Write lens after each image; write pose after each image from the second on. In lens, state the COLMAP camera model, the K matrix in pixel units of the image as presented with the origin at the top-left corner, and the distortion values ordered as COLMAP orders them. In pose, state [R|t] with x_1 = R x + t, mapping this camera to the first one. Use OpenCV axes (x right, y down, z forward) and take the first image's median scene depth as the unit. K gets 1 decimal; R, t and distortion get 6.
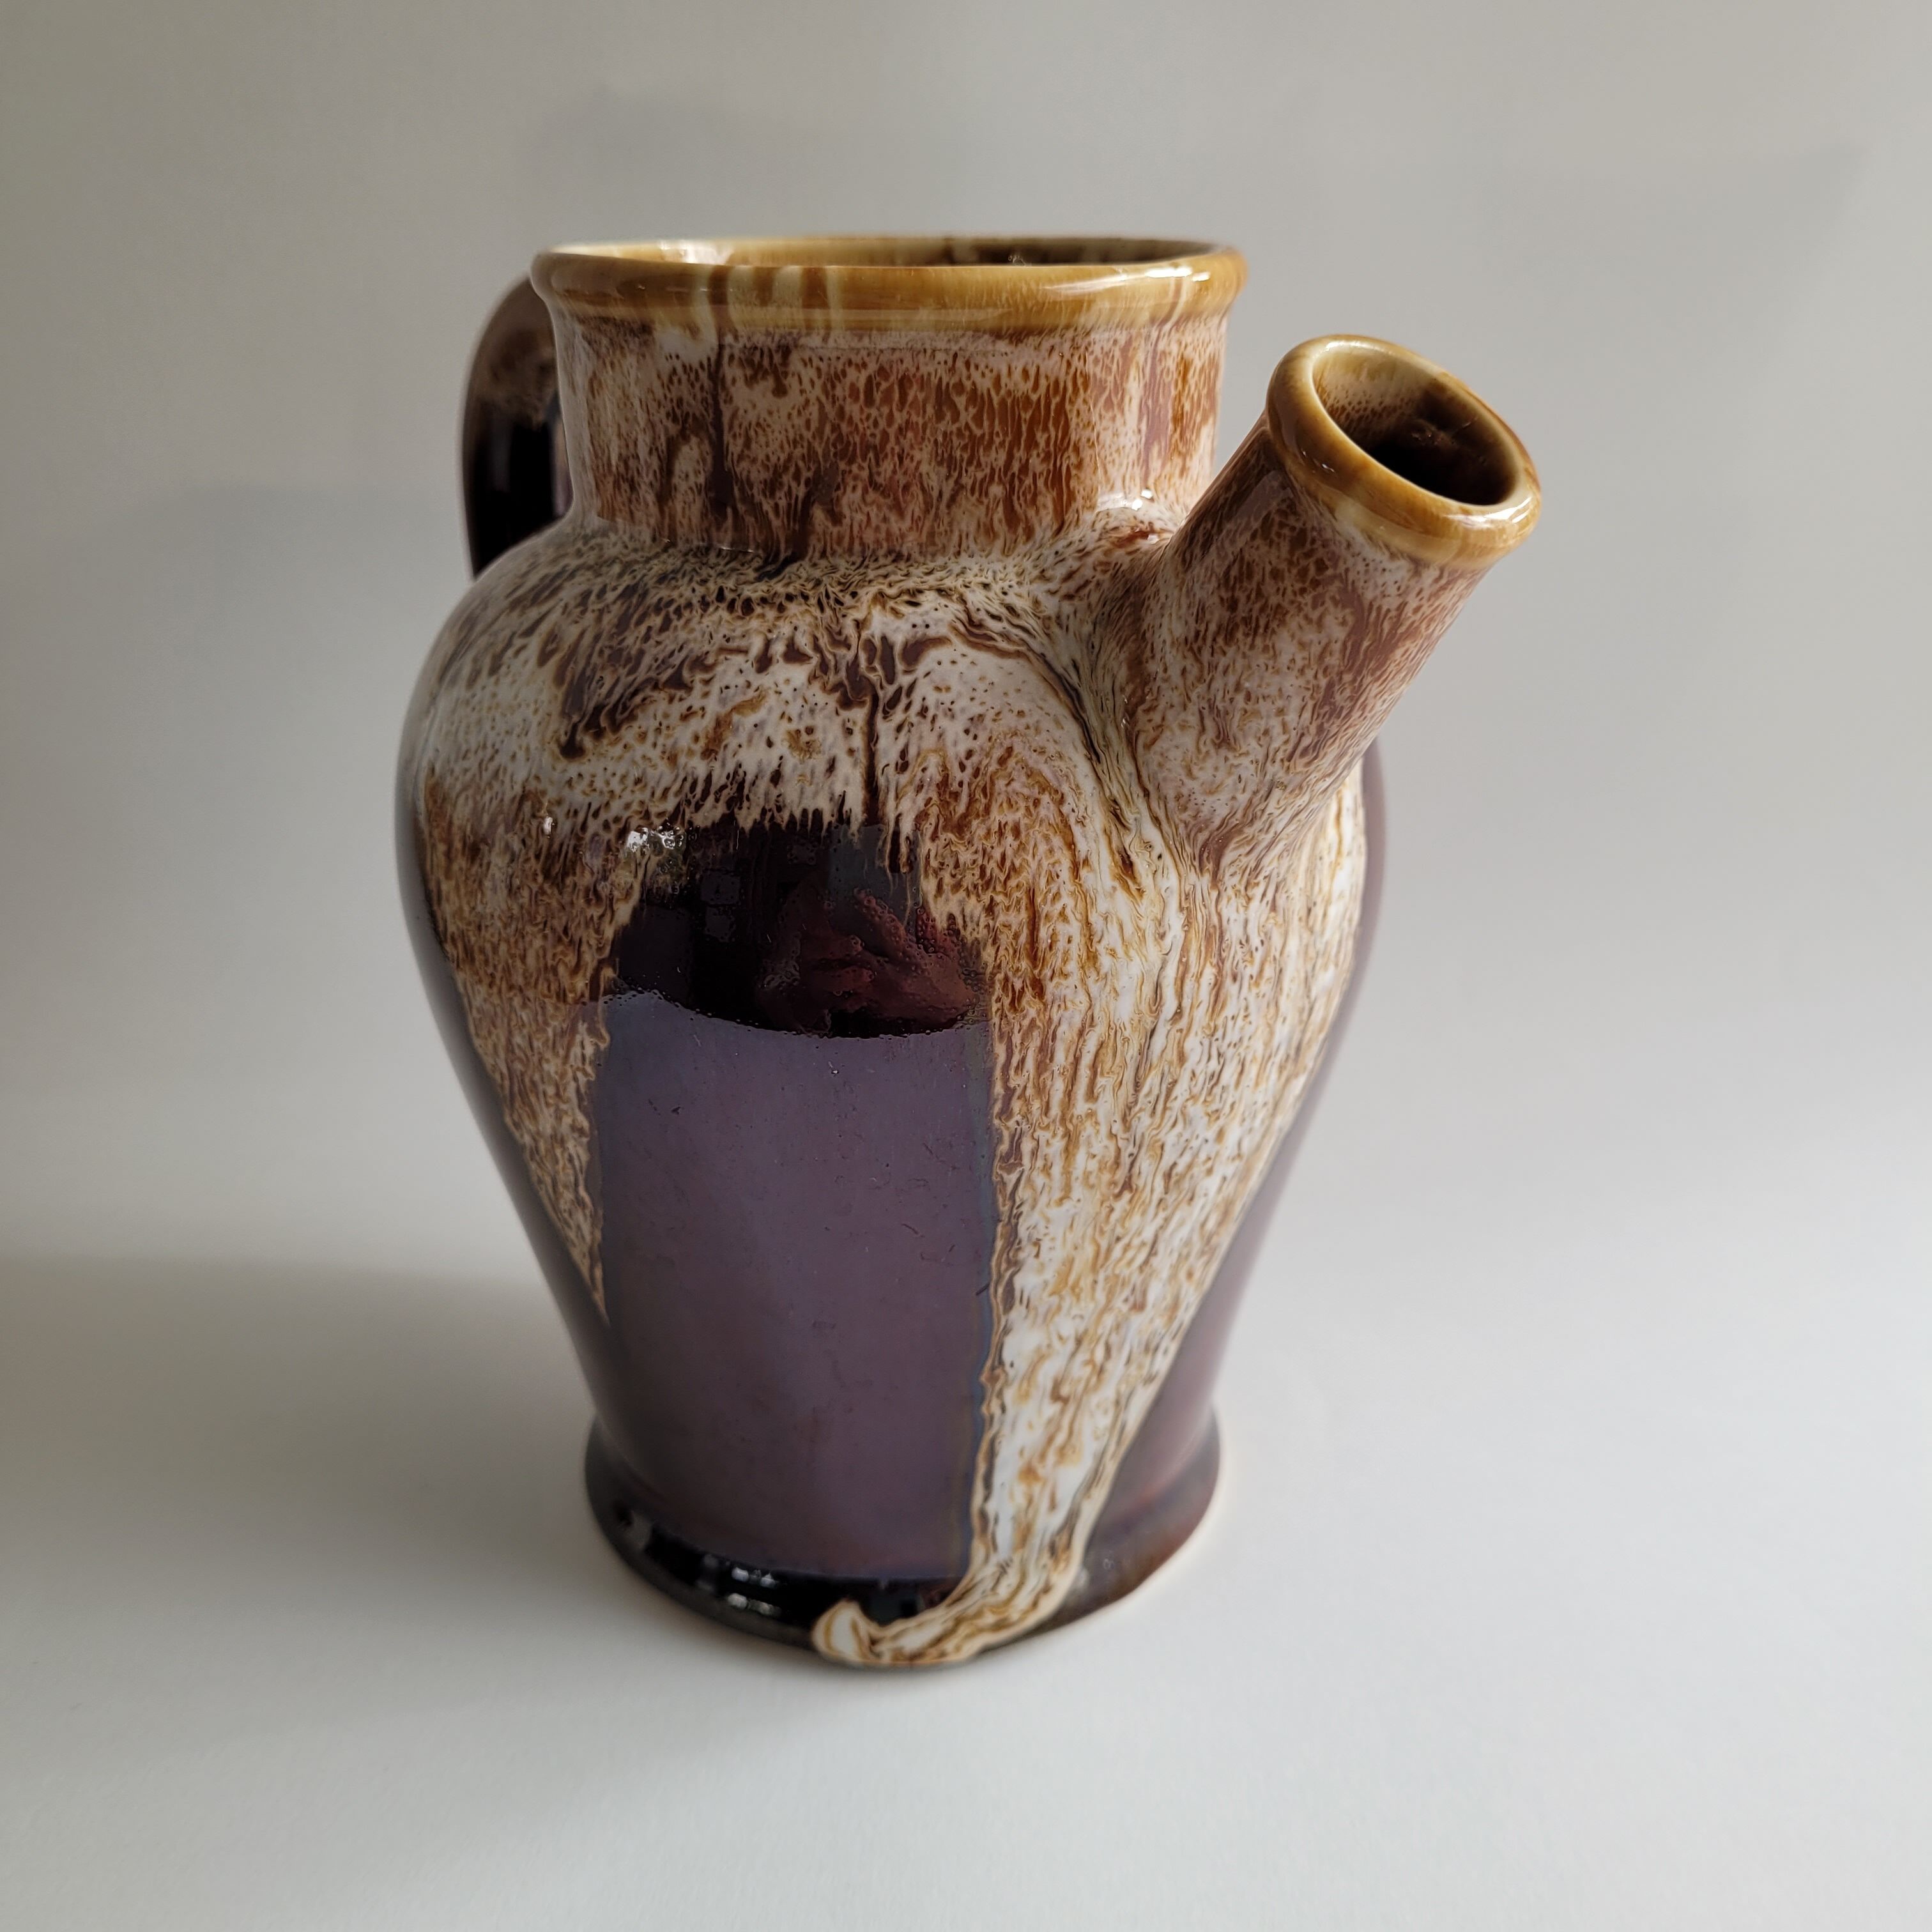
lens RADIAL K [[2000.8, 0, 966.0], [0, 2000.8, 918.6], [0, 0, 1]] dist [-0.010061, -0.002792]
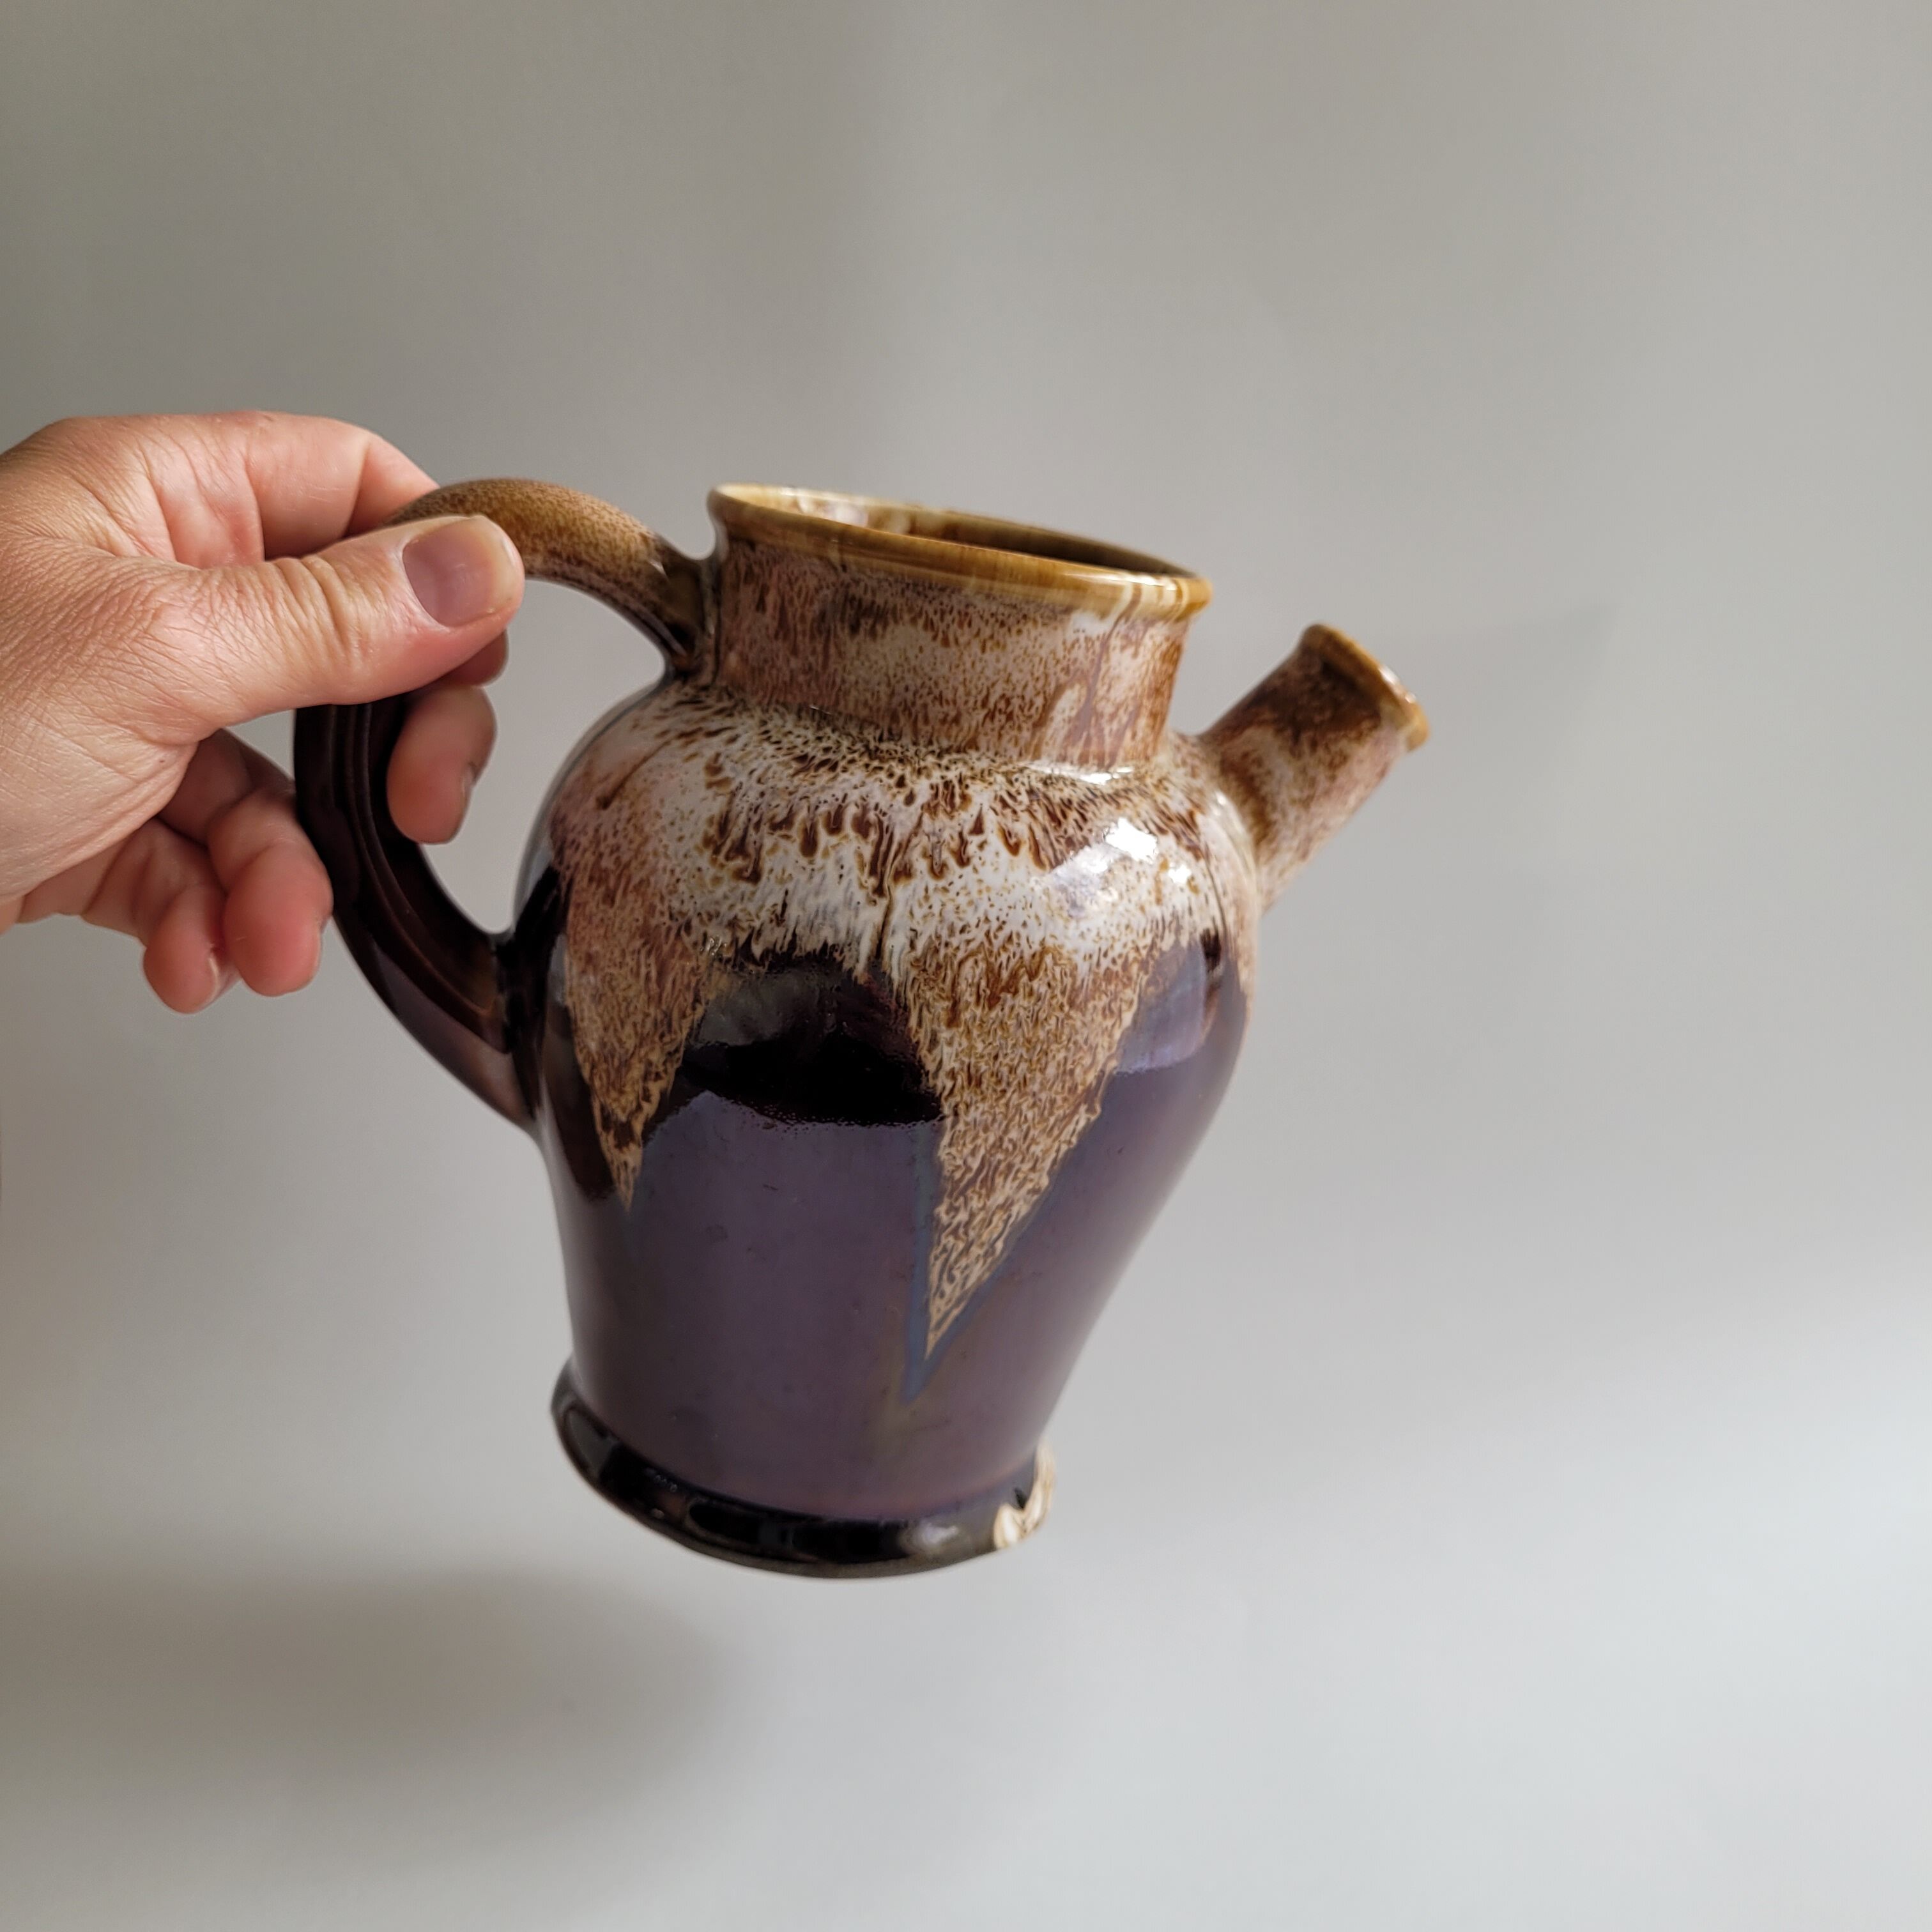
lens RADIAL K [[2116.3, 0, 966.0], [0, 2116.3, 966.0], [0, 0, 1]] dist [-0.053664, -0.011284]
pose [[0.497603, -0.155500, 0.853353, -1.492407], [0.140472, 0.985260, 0.097625, -0.201398], [-0.855955, 0.071294, 0.512111, 0.309992]]
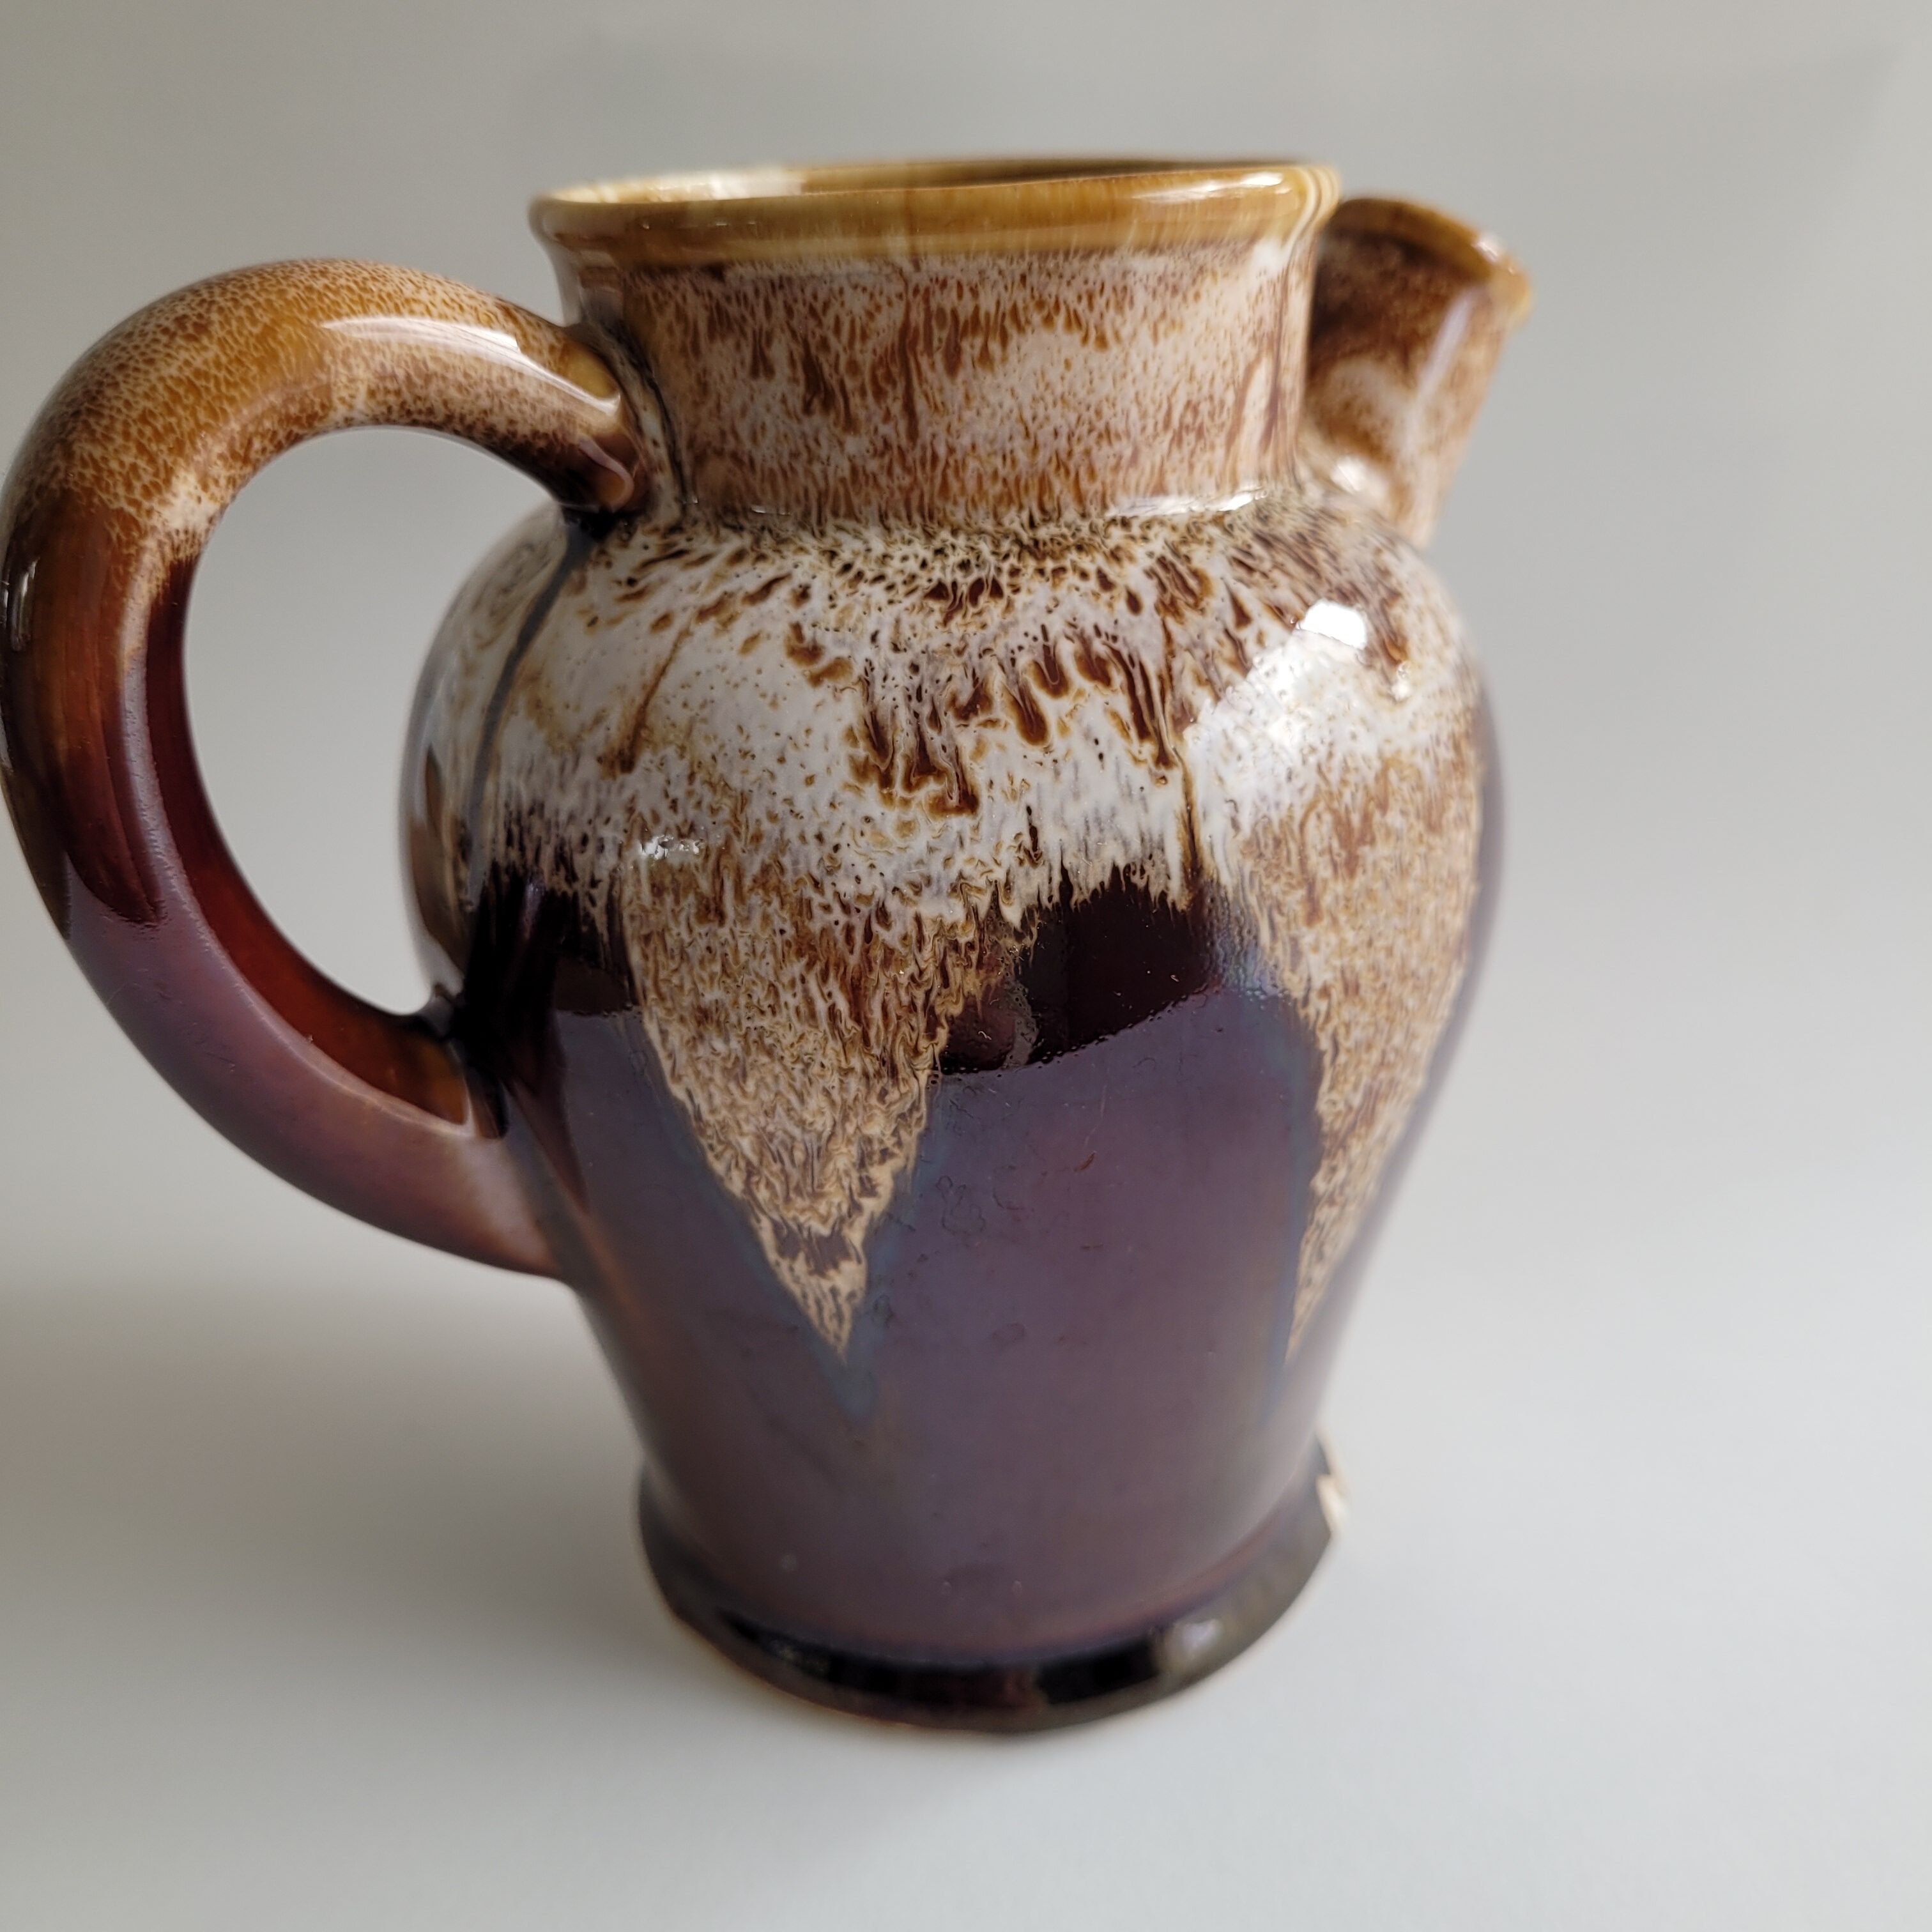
lens RADIAL K [[2116.3, 0, 966.0], [0, 2116.3, 966.0], [0, 0, 1]] dist [-0.053664, -0.011284]
pose [[0.117636, -0.395116, 0.911068, -1.149998], [0.388973, 0.862464, 0.323814, -0.366822], [-0.913708, 0.316288, 0.255146, 0.966742]]
